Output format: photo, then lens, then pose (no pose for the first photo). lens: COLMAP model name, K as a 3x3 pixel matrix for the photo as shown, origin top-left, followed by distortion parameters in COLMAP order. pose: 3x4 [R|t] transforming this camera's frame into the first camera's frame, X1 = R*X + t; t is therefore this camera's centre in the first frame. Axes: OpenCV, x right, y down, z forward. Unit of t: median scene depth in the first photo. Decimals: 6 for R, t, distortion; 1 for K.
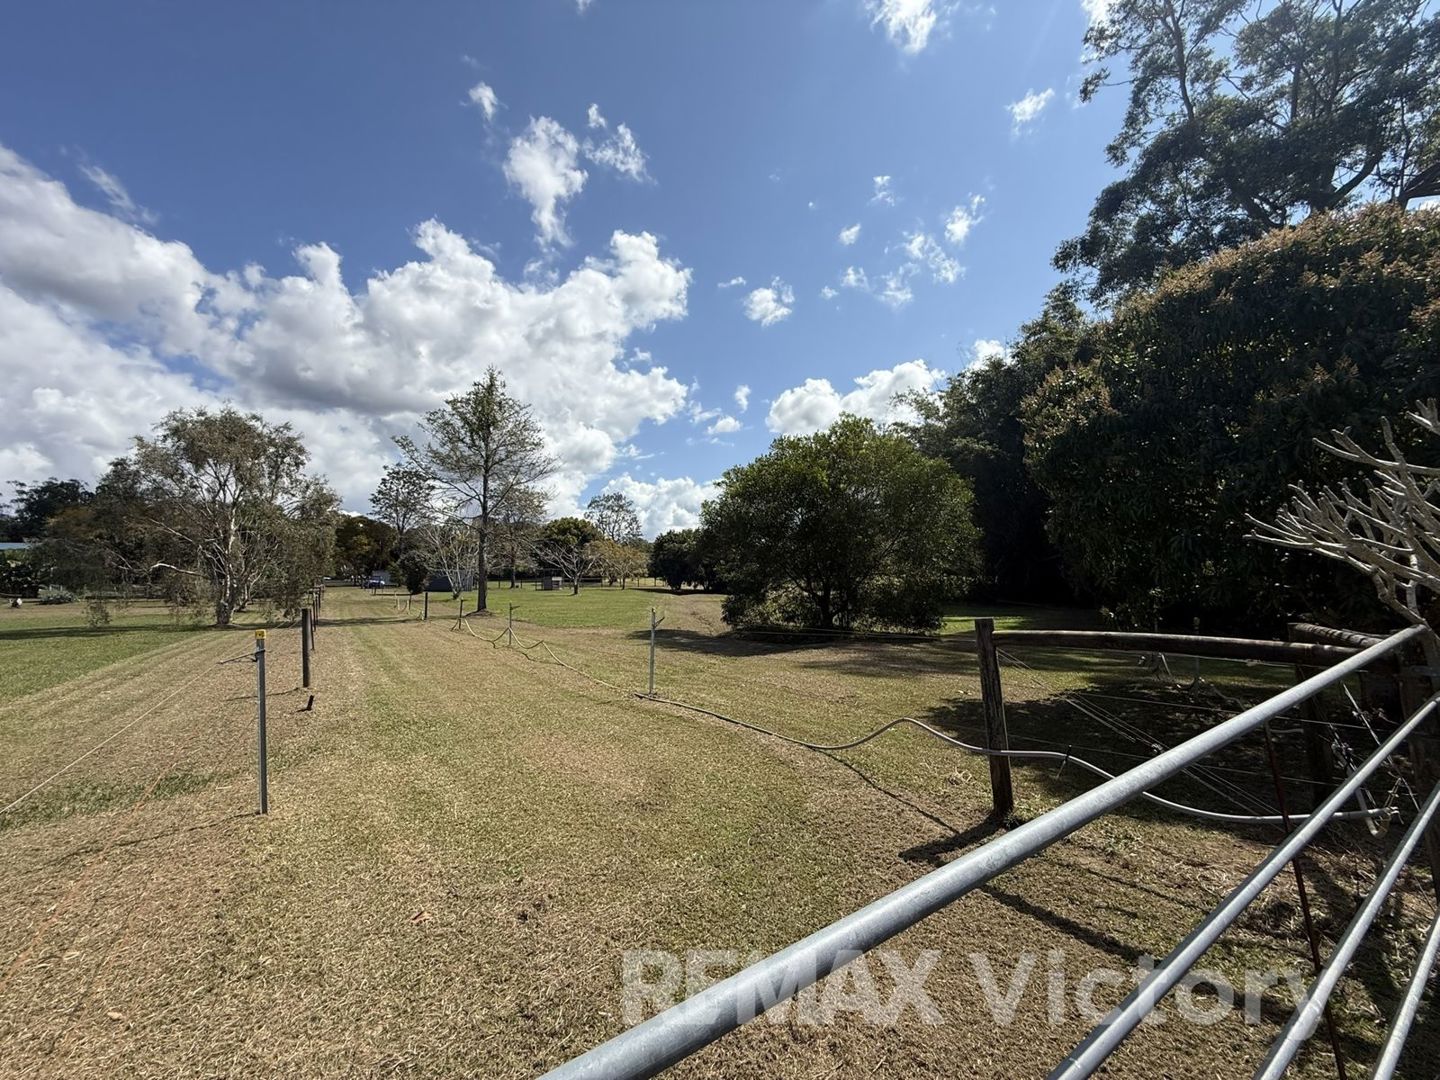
lens RADIAL K [[563.8, 0, 719.6], [0, 563.8, 540.1], [0, 0, 1]] dist [-0.009974, 0.000004]
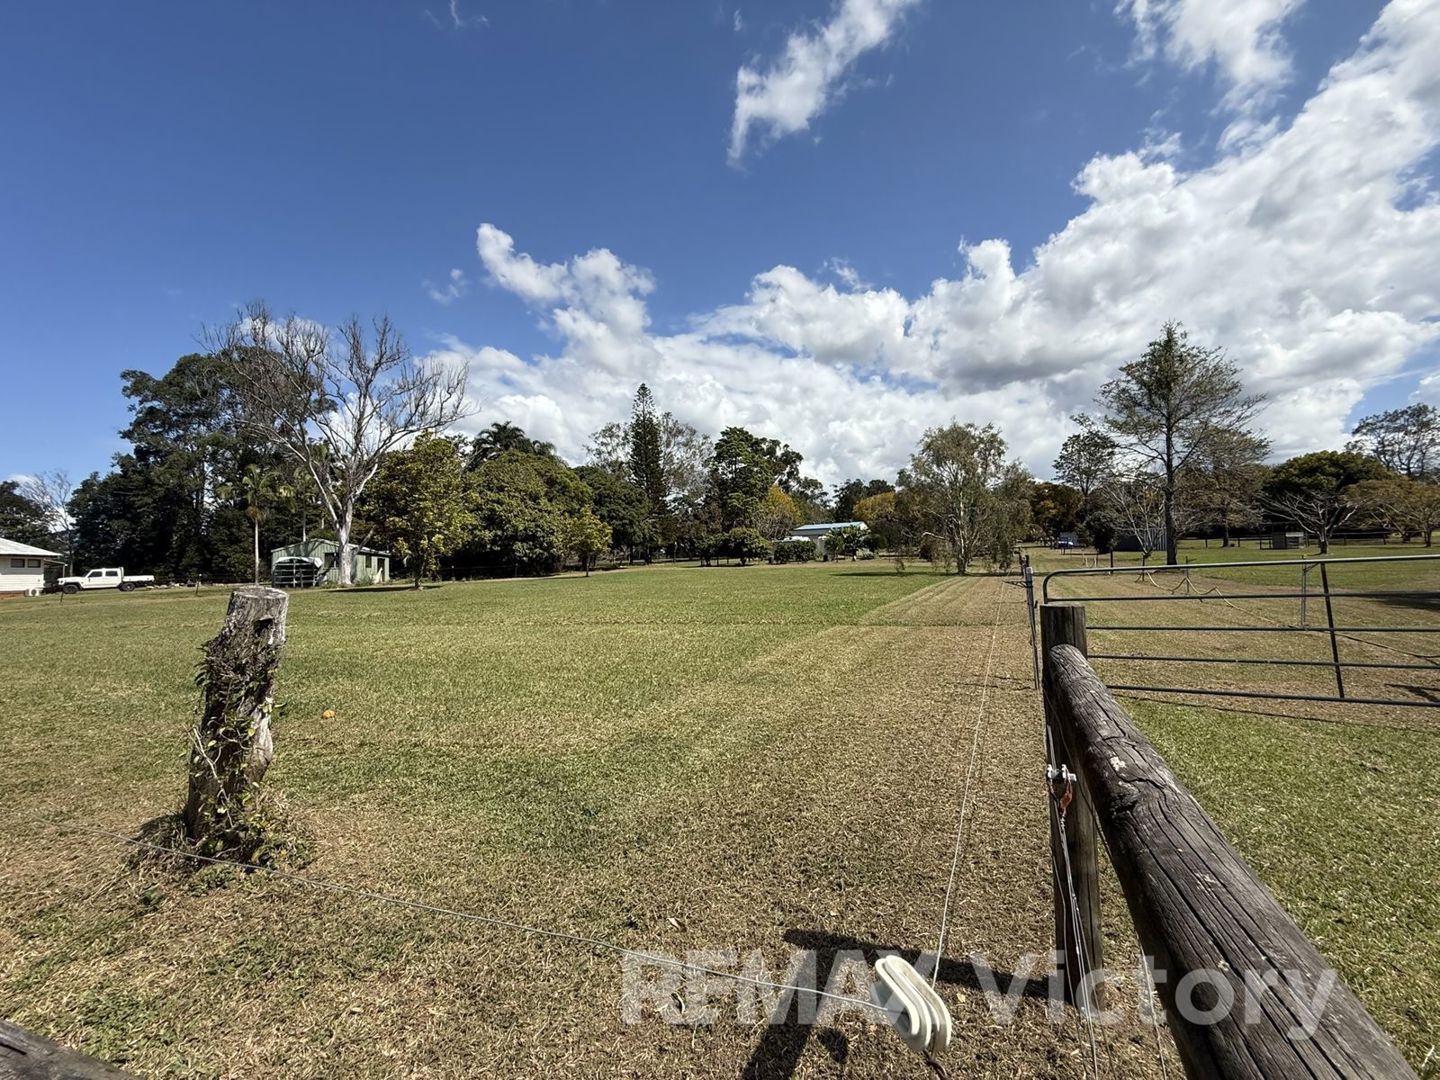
lens RADIAL K [[563.8, 0, 711.6], [0, 563.8, 537.6], [0, 0, 1]] dist [-0.009974, 0.000004]
pose [[0.447684, -0.024846, -0.893847, 0.054375], [0.081462, 0.996590, 0.013099, -0.004893], [0.890473, -0.078679, 0.448182, -0.094954]]
